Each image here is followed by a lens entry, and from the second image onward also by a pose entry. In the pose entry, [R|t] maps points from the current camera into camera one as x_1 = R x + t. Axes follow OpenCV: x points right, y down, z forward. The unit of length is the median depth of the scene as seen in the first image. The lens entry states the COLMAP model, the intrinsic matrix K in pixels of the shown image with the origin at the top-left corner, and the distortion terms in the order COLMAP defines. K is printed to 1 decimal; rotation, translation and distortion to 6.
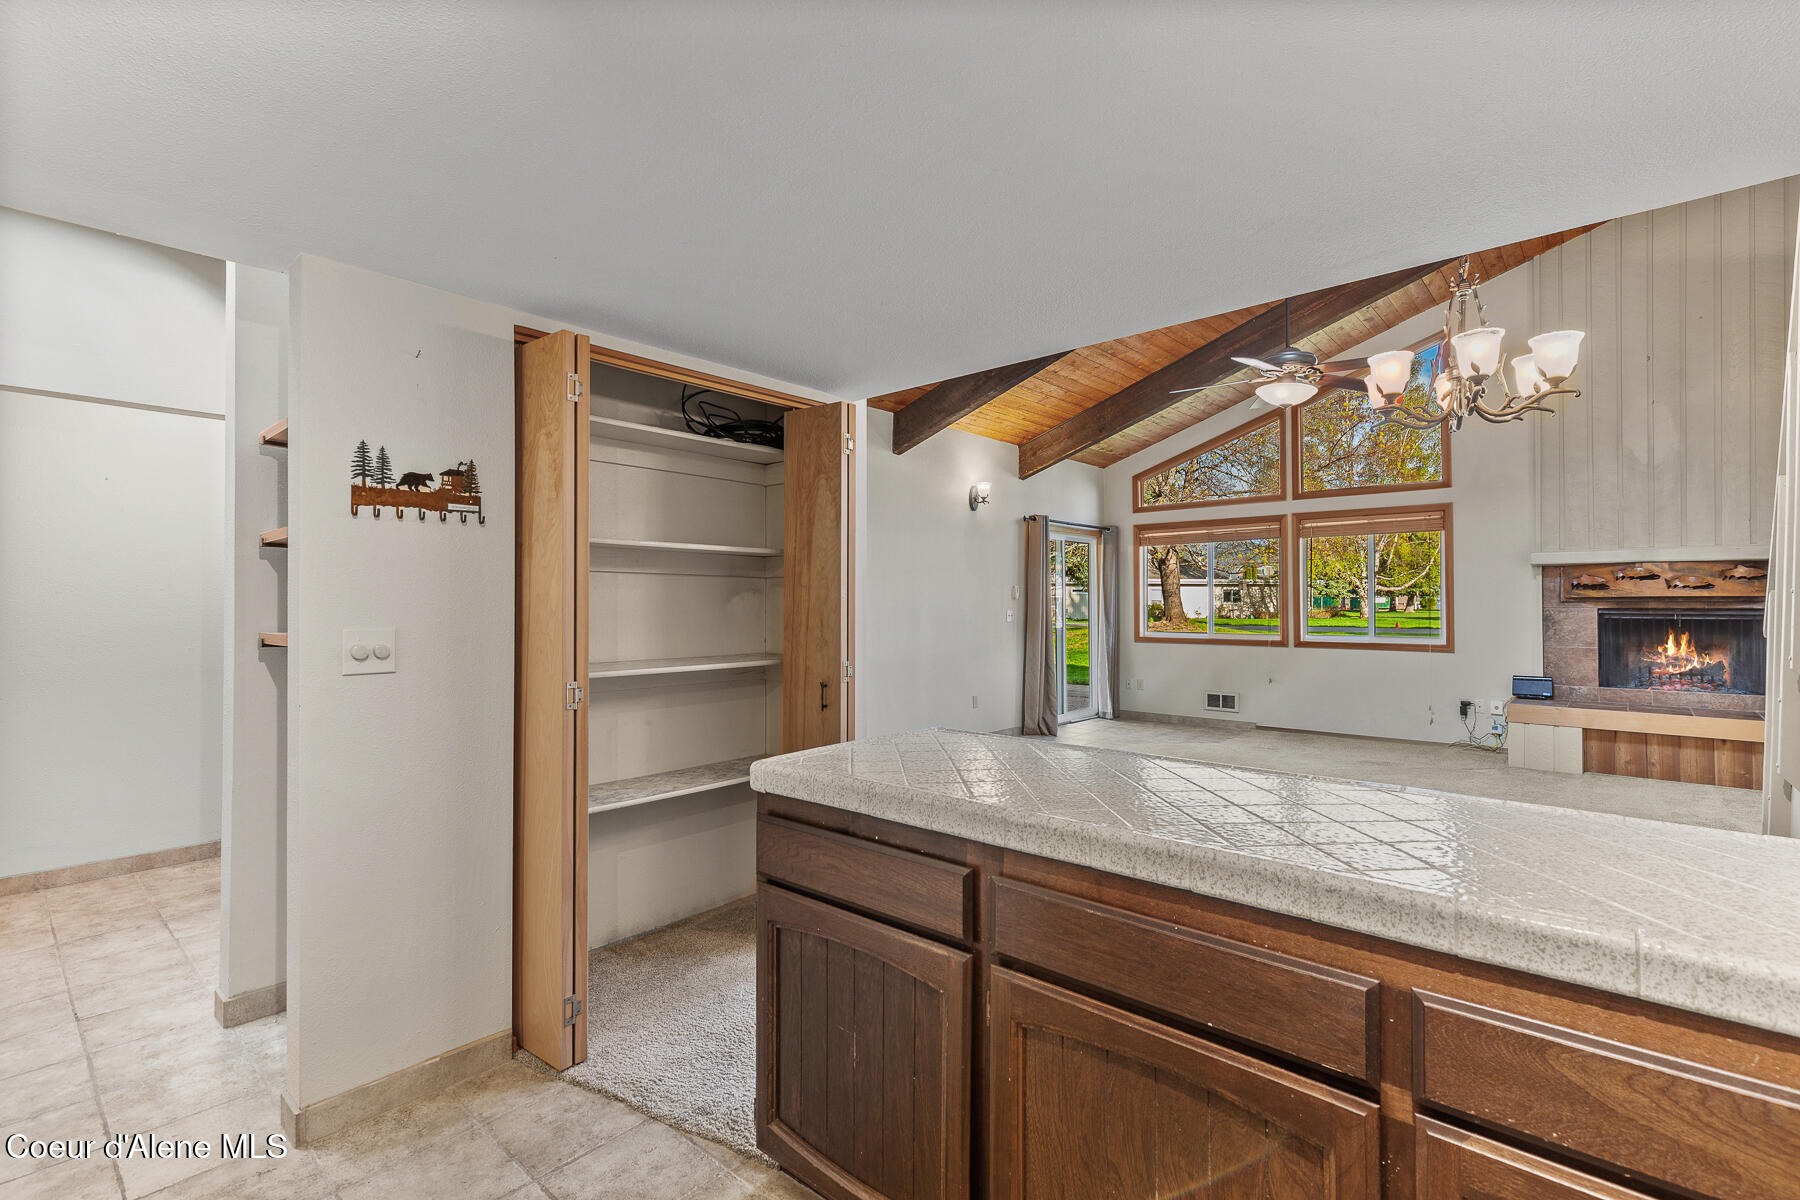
lens RADIAL K [[818.5, 0, 896.9], [0, 818.5, 594.1], [0, 0, 1]] dist [-0.003471, -0.000398]
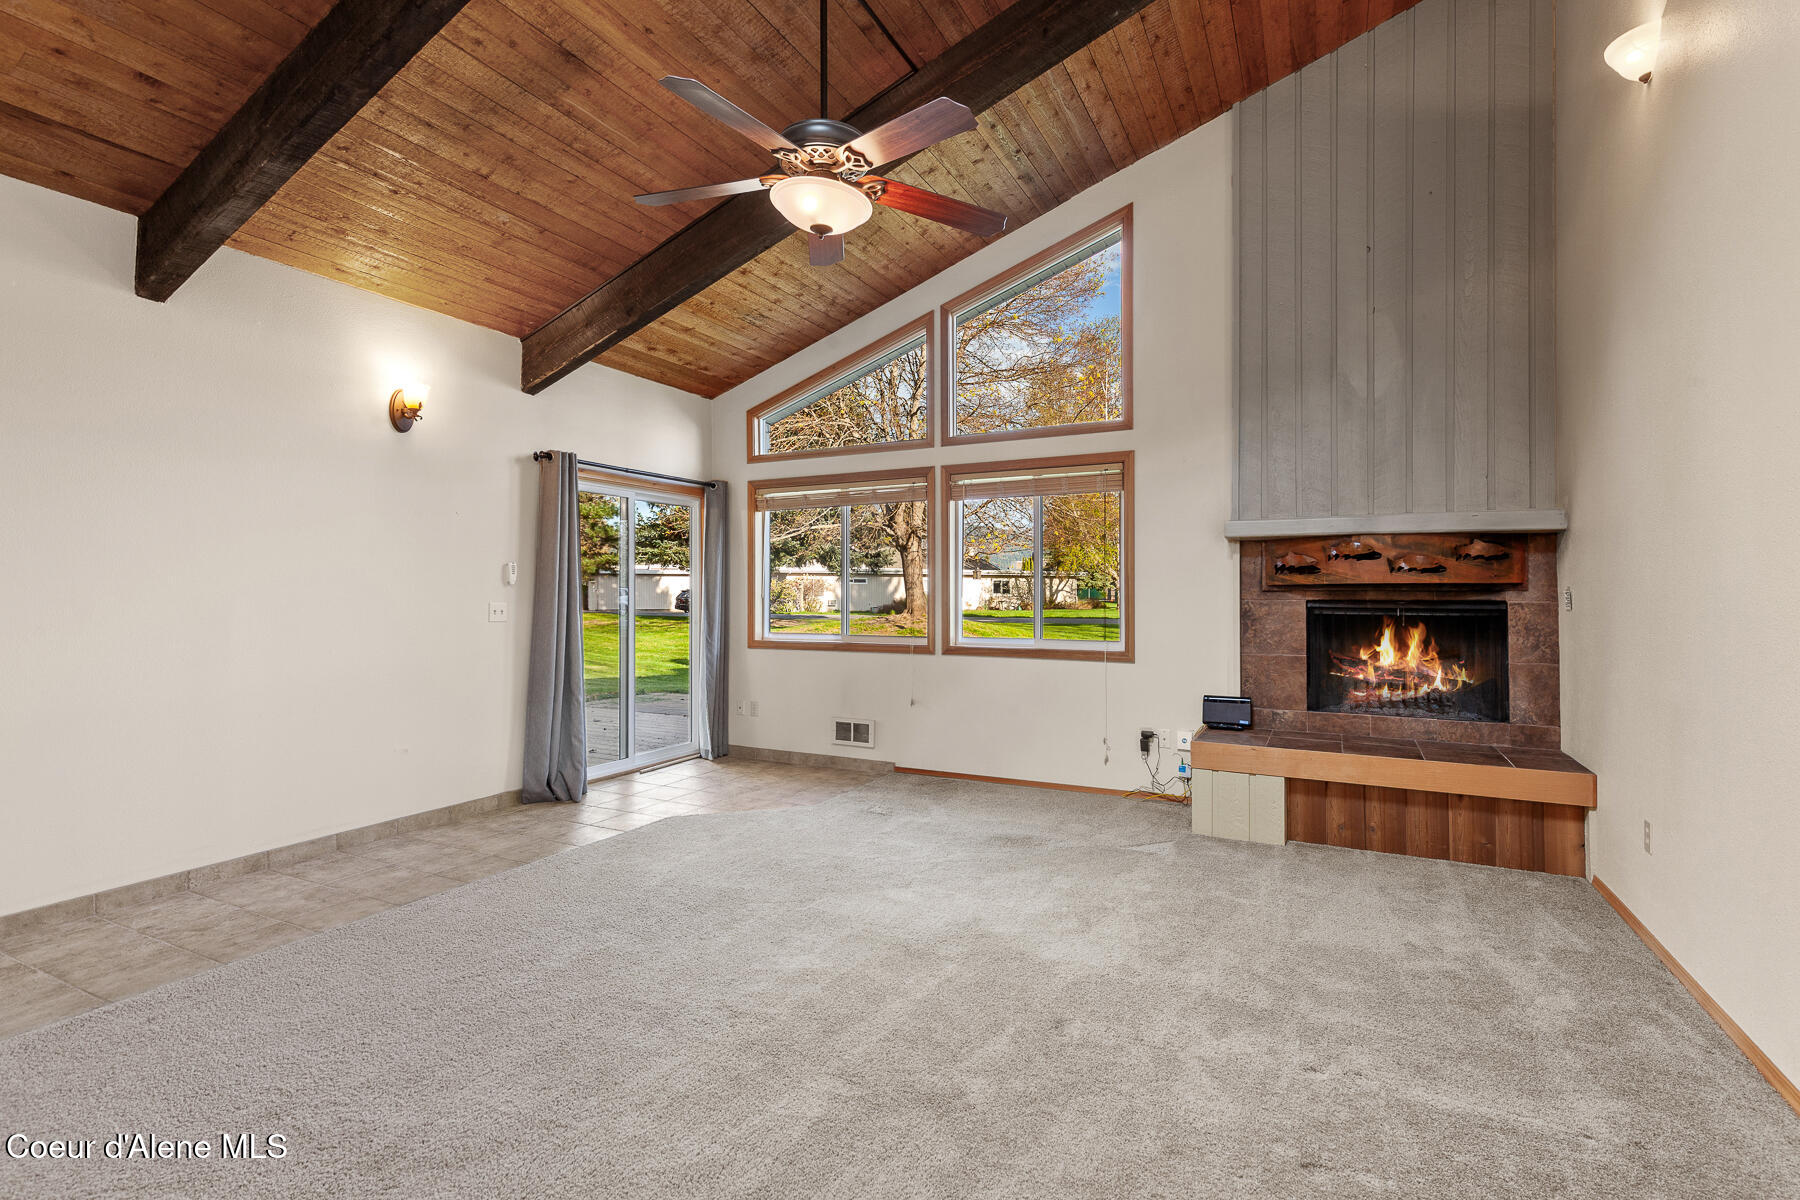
lens RADIAL K [[818.5, 0, 914.6], [0, 818.5, 588.2], [0, 0, 1]] dist [-0.003471, -0.000398]
pose [[0.967351, 0.004501, 0.253399, 0.325524], [-0.005379, 0.999982, 0.002770, 0.006378], [-0.253382, -0.004042, 0.967358, 0.371559]]
